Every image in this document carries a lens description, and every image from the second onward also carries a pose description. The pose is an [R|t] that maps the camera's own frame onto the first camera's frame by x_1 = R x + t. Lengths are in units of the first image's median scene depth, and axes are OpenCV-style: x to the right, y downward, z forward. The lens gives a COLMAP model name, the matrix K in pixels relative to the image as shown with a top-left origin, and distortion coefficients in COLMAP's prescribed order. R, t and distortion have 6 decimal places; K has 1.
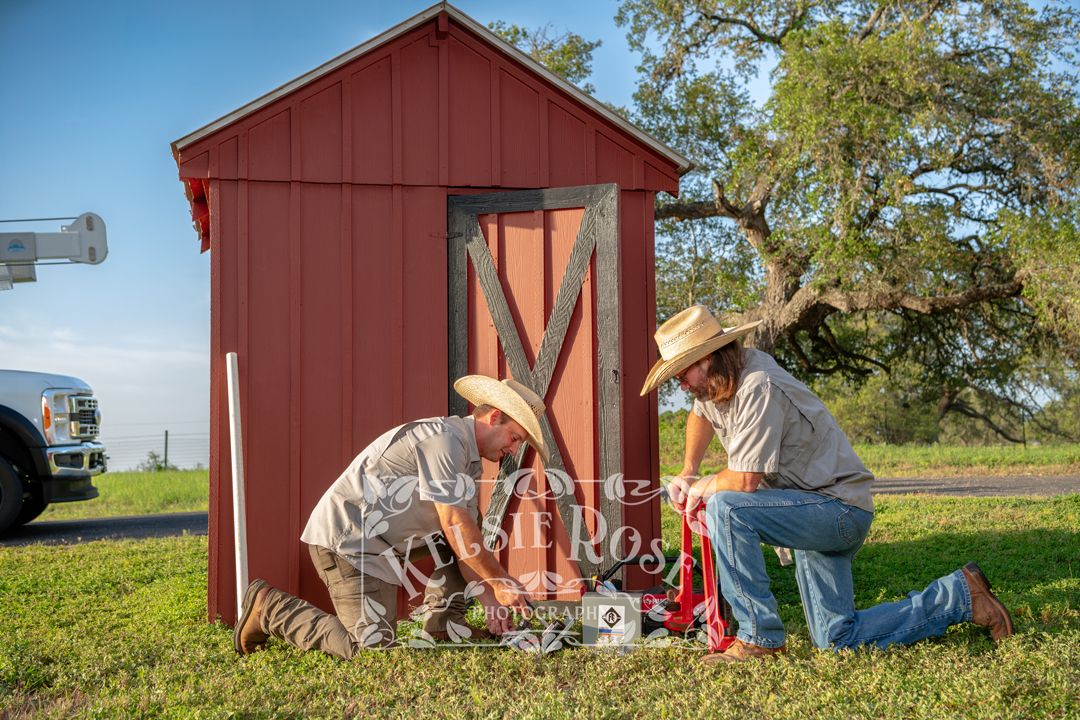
lens RADIAL K [[1319.3, 0, 539.5], [0, 1319.3, 376.4], [0, 0, 1]] dist [0.102899, 0.182592]
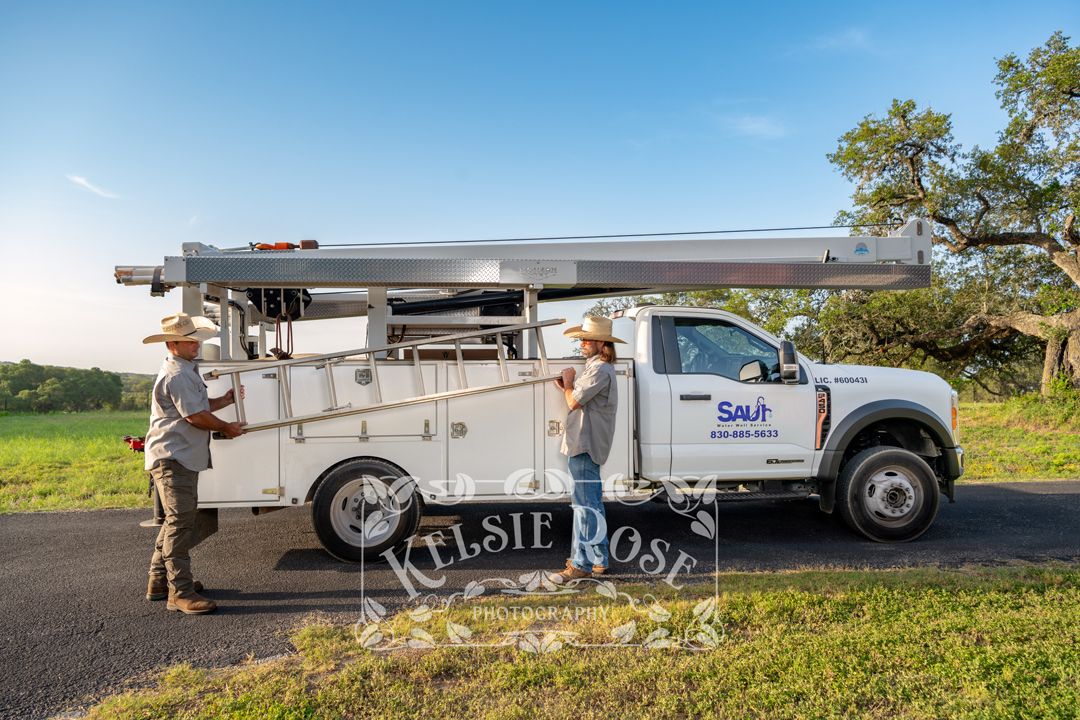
lens RADIAL K [[730.2, 0, 540.0], [0, 730.2, 360.0], [0, 0, 1]] dist [-0.004130, -0.000771]
pose [[0.992603, 0.034351, -0.116446, -0.299028], [-0.030747, 0.998995, 0.032605, -0.010455], [0.117449, -0.028784, 0.992662, 0.204021]]
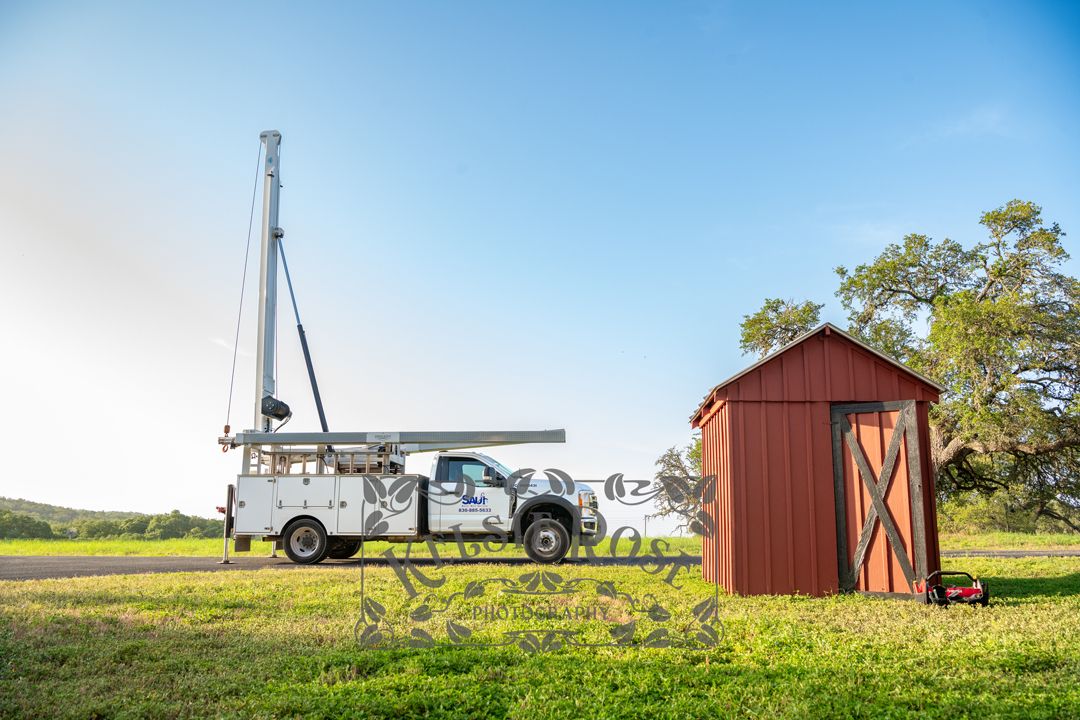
lens RADIAL K [[759.6, 0, 525.2], [0, 759.6, 358.2], [0, 0, 1]] dist [-0.069658, 0.003130]
pose [[0.954479, -0.026392, -0.297108, -0.044322], [-0.023970, 0.986069, -0.164598, 0.001435], [0.297313, 0.164227, 0.940550, -0.087416]]
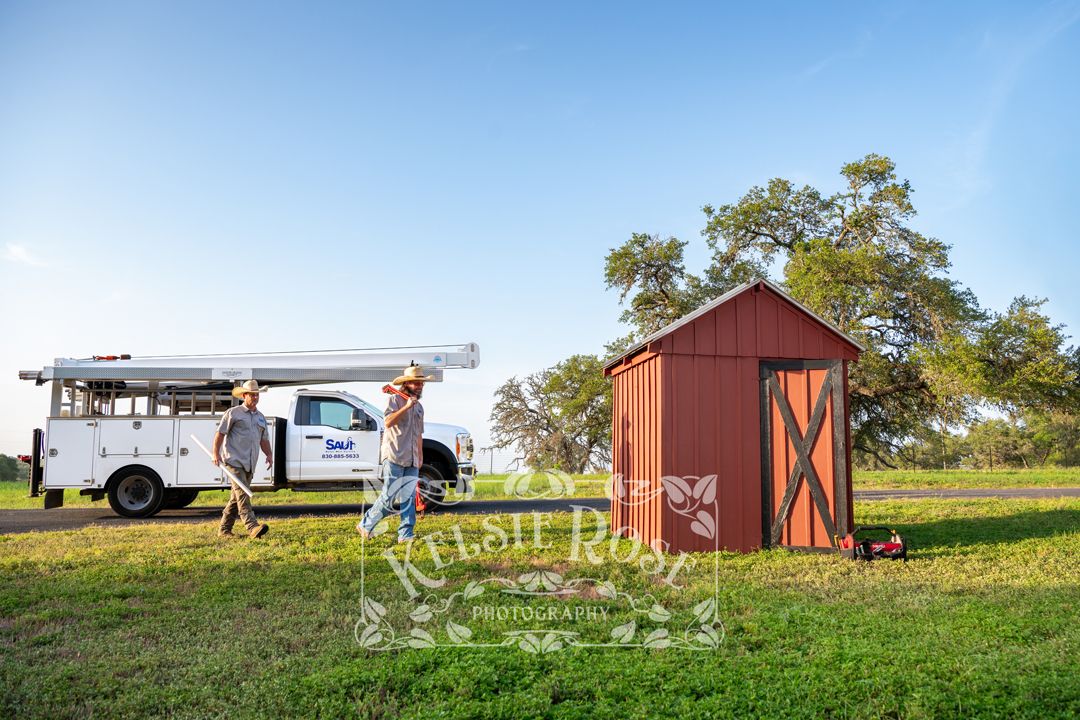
lens RADIAL K [[805.7, 0, 578.4], [0, 805.7, 337.7], [0, 0, 1]] dist [-0.068586, 0.004924]
pose [[0.999541, 0.023114, -0.019591, -0.084560], [-0.024979, 0.994569, -0.101034, -0.007780], [0.017150, 0.101477, 0.994690, -0.085323]]
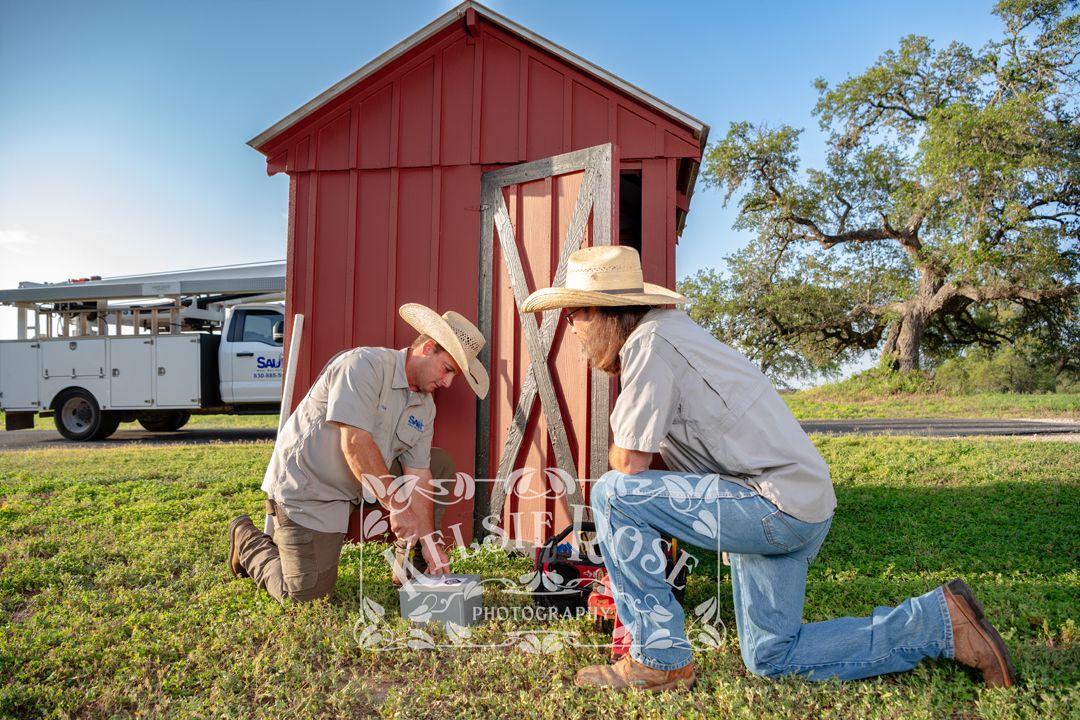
lens RADIAL K [[731.7, 0, 540.0], [0, 731.7, 360.0], [0, 0, 1]] dist [-0.063368, 0.005822]
pose [[0.941483, 0.012844, -0.336817, 0.045399], [-0.005957, 0.999752, 0.021473, 0.001867], [0.337009, -0.018210, 0.941325, 0.105379]]
